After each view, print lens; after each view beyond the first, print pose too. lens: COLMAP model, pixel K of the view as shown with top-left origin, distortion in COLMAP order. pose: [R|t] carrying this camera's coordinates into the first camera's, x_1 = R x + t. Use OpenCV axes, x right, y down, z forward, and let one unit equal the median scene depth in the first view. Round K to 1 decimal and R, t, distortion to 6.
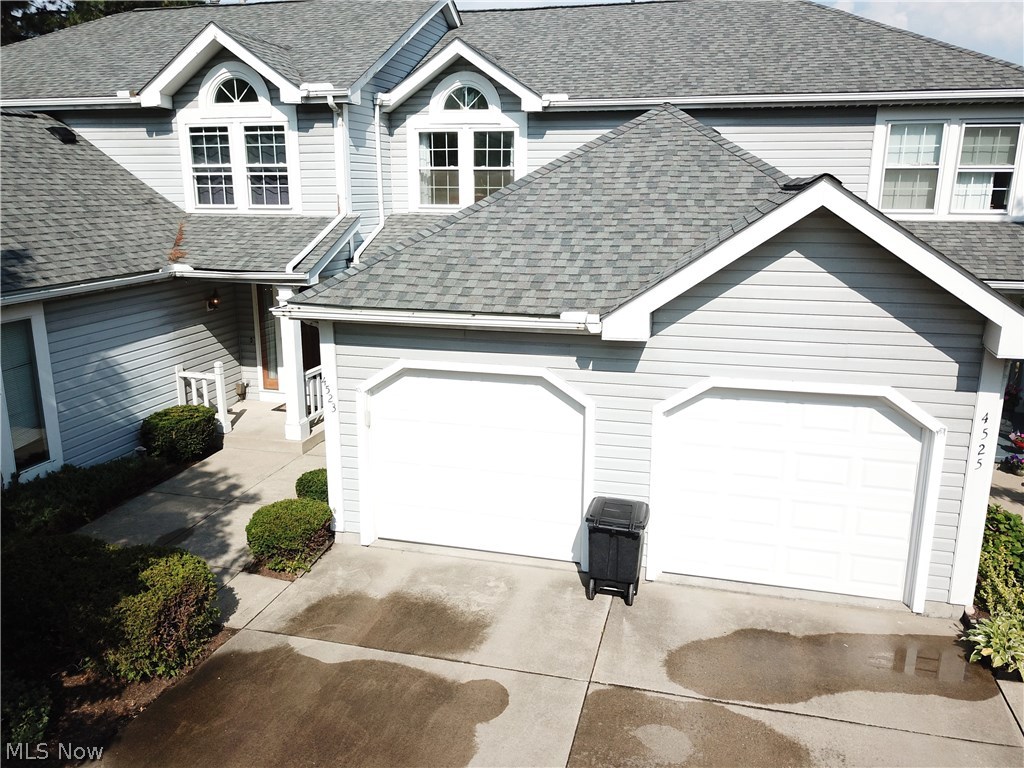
lens RADIAL K [[785.9, 0, 515.2], [0, 785.9, 376.9], [0, 0, 1]] dist [0.054243, -0.001815]
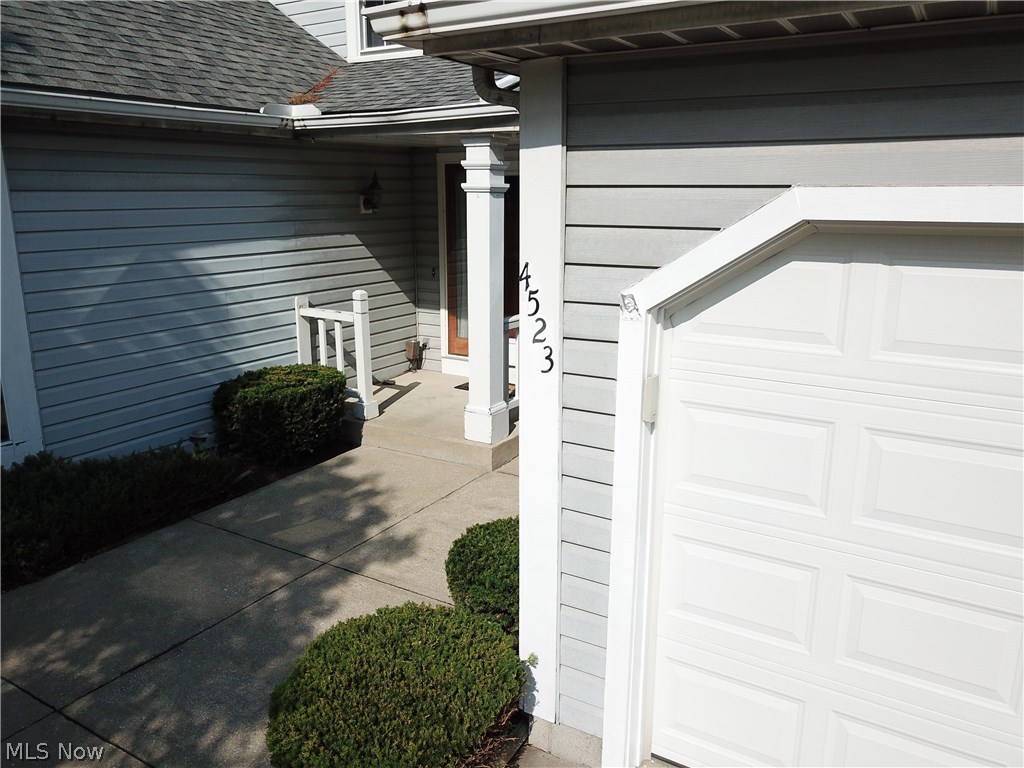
lens RADIAL K [[785.9, 0, 515.2], [0, 785.9, 376.9], [0, 0, 1]] dist [0.054243, -0.001815]
pose [[0.957920, 0.060716, -0.280541, -0.109559], [-0.062451, 0.998044, 0.002760, 0.033309], [0.280160, 0.014876, 0.959838, 0.494567]]
